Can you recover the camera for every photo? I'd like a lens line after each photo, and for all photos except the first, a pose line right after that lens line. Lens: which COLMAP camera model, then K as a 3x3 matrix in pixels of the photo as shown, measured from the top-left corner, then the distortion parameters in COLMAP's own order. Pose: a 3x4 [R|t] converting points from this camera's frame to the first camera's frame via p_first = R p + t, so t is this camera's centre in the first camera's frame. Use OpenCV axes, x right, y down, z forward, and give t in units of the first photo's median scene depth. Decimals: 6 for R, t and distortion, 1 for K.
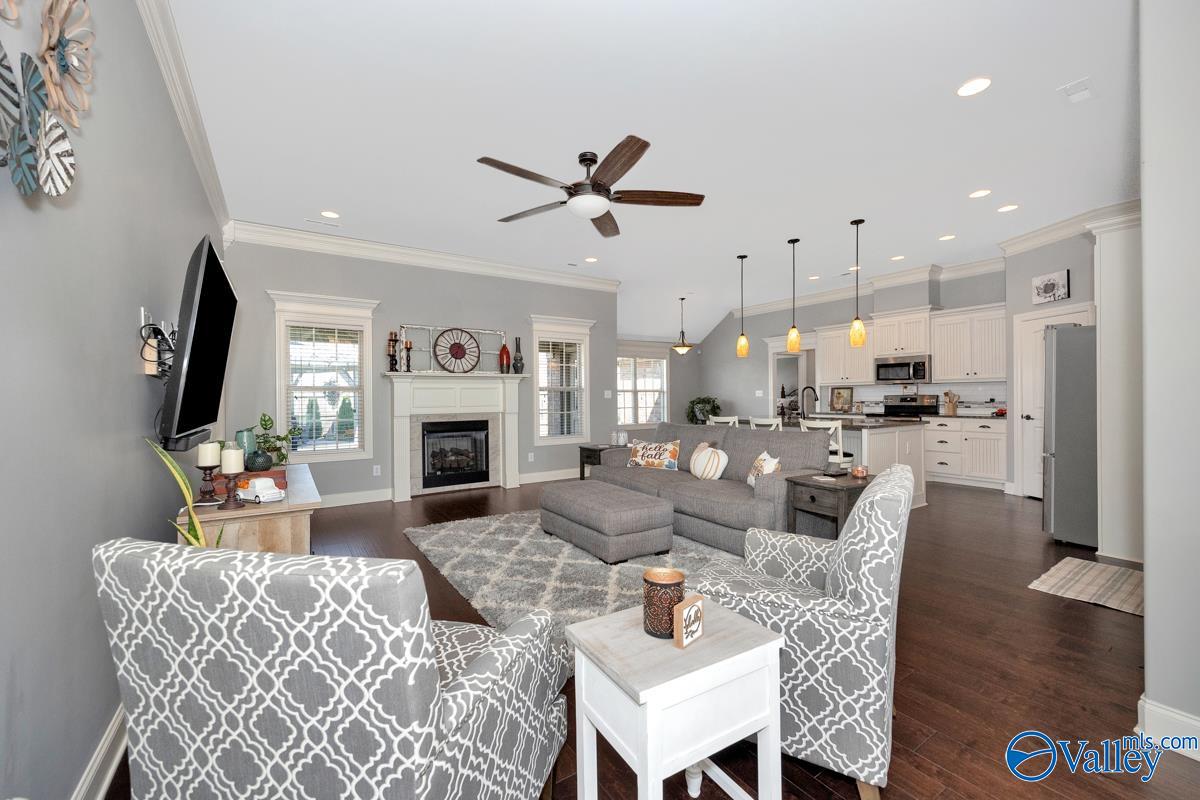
lens RADIAL K [[483.4, 0, 600.0], [0, 483.4, 400.0], [0, 0, 1]] dist [0.008673, -0.000109]
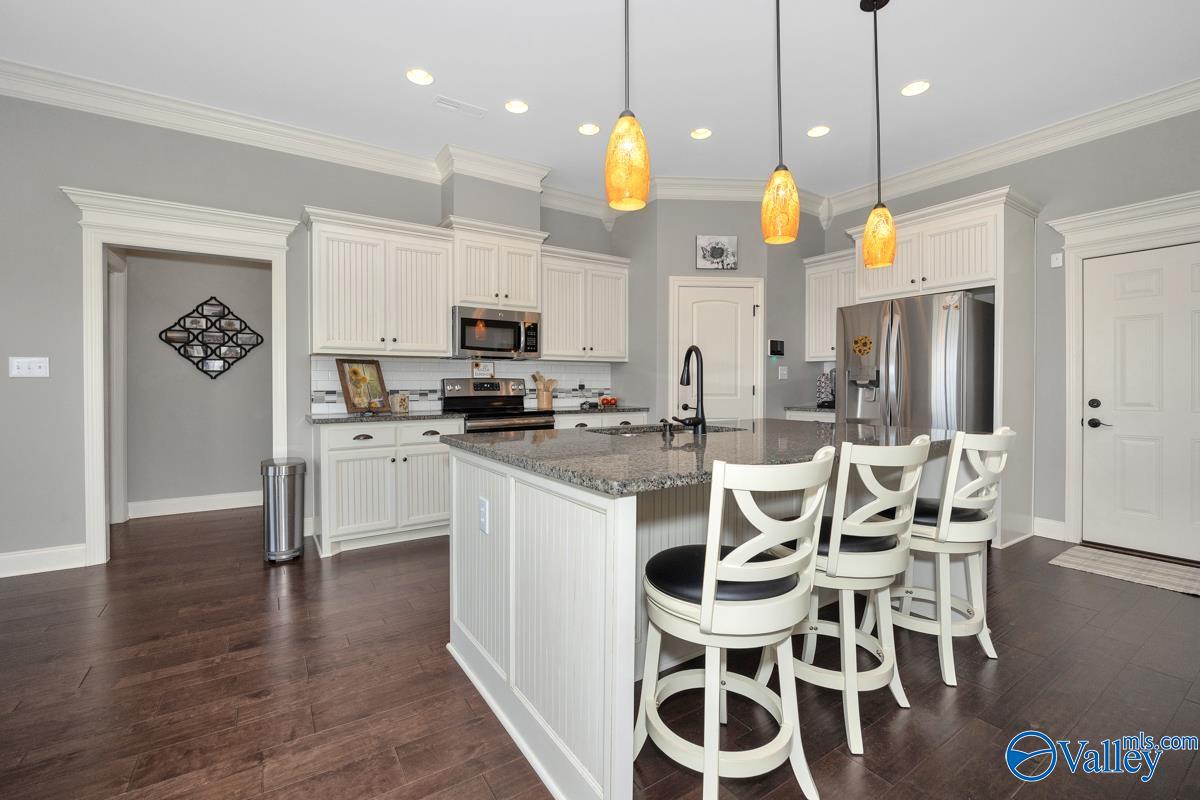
lens RADIAL K [[529.7, 0, 618.0], [0, 529.7, 389.5], [0, 0, 1]] dist [0.000607, 0.000206]
pose [[-0.006848, -0.000043, 0.999977, 0.004524], [0.007983, 0.999968, 0.000098, 0.004170], [-0.999945, 0.007983, -0.006848, 0.844170]]
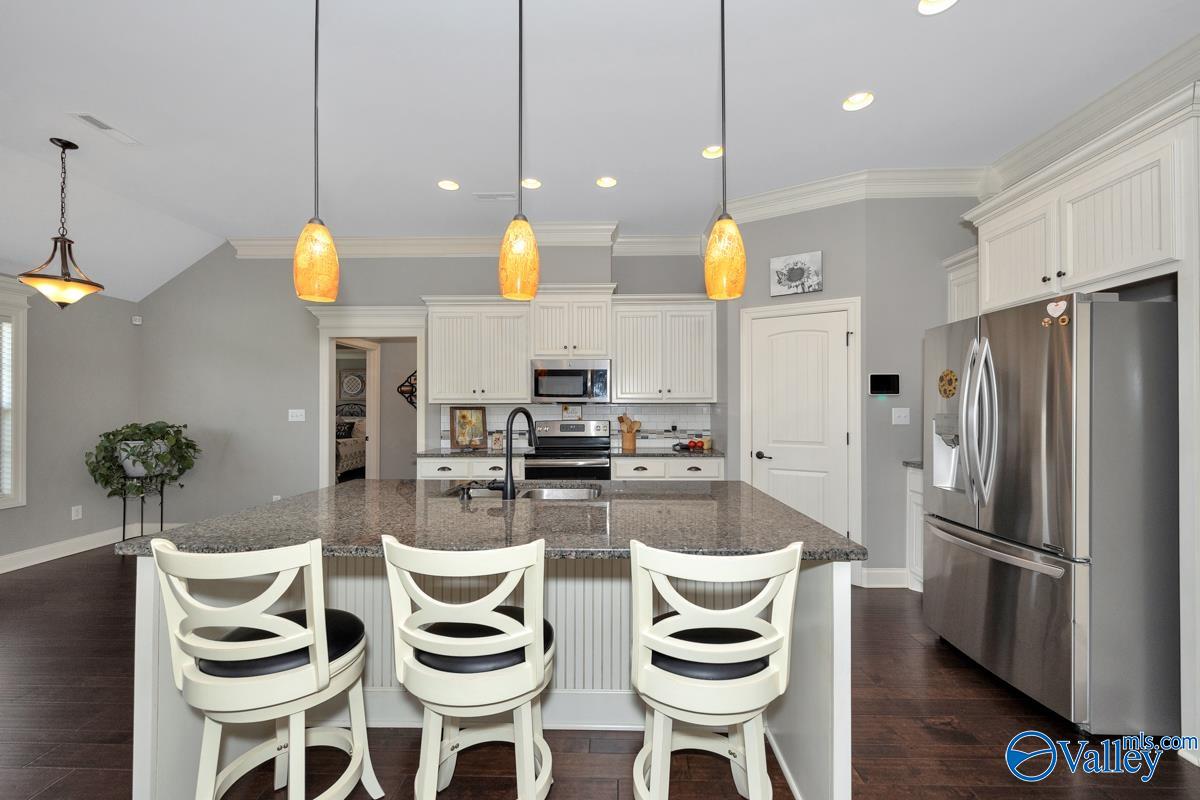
lens RADIAL K [[486.0, 0, 612.8], [0, 486.0, 406.7], [0, 0, 1]] dist [-0.002227, -0.000393]
pose [[0.570293, 0.010649, 0.821373, 0.135186], [0.001668, 0.999899, -0.014122, -0.019323], [-0.821440, 0.009424, 0.570217, 0.584254]]
